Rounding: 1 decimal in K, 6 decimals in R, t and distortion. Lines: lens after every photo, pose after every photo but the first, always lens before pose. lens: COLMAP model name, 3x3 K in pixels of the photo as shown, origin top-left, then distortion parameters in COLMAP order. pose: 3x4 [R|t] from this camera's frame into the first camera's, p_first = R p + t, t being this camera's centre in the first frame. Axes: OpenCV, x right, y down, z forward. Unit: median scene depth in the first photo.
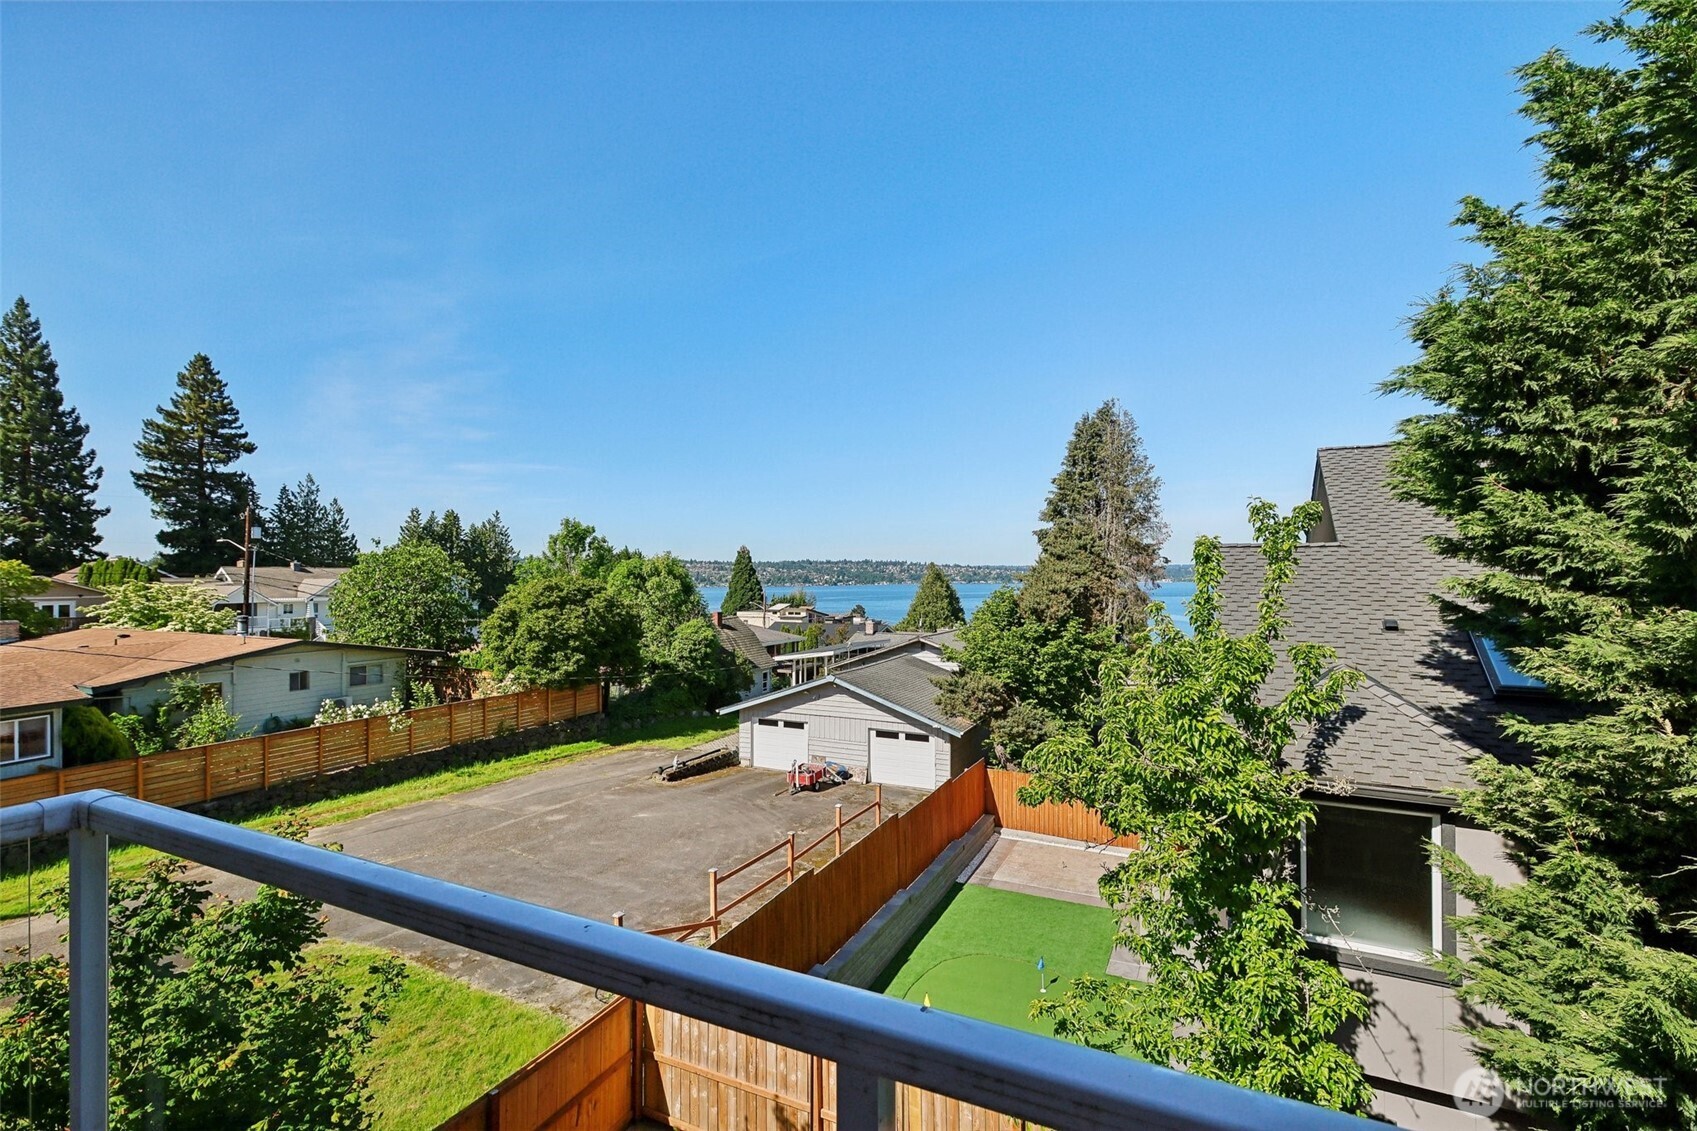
lens RADIAL K [[757.0, 0, 846.0], [0, 757.0, 571.1], [0, 0, 1]] dist [0.002106, -0.000517]
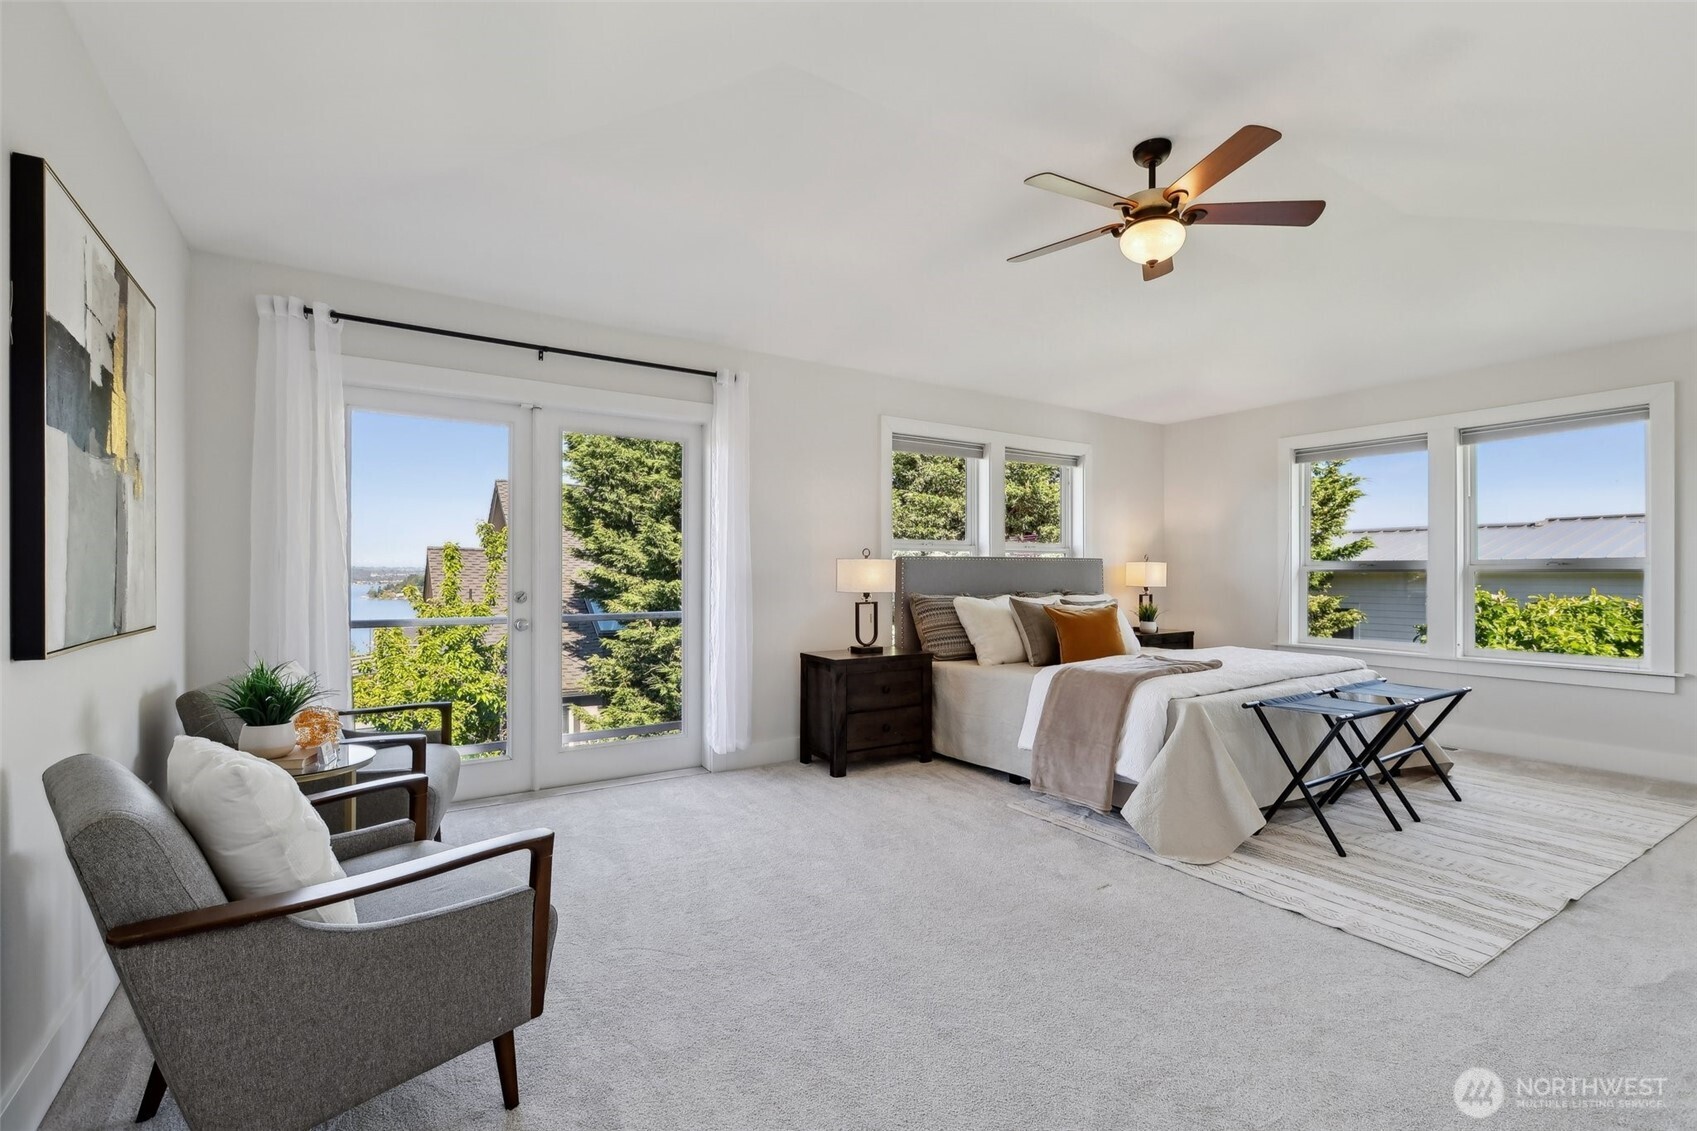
lens RADIAL K [[757.0, 0, 846.0], [0, 757.0, 571.1], [0, 0, 1]] dist [0.002106, -0.000517]
pose [[0.518075, 0.005865, 0.855315, -0.617352], [-0.004586, 0.999981, -0.004080, 0.020940], [-0.855323, -0.001809, 0.518092, -0.714378]]
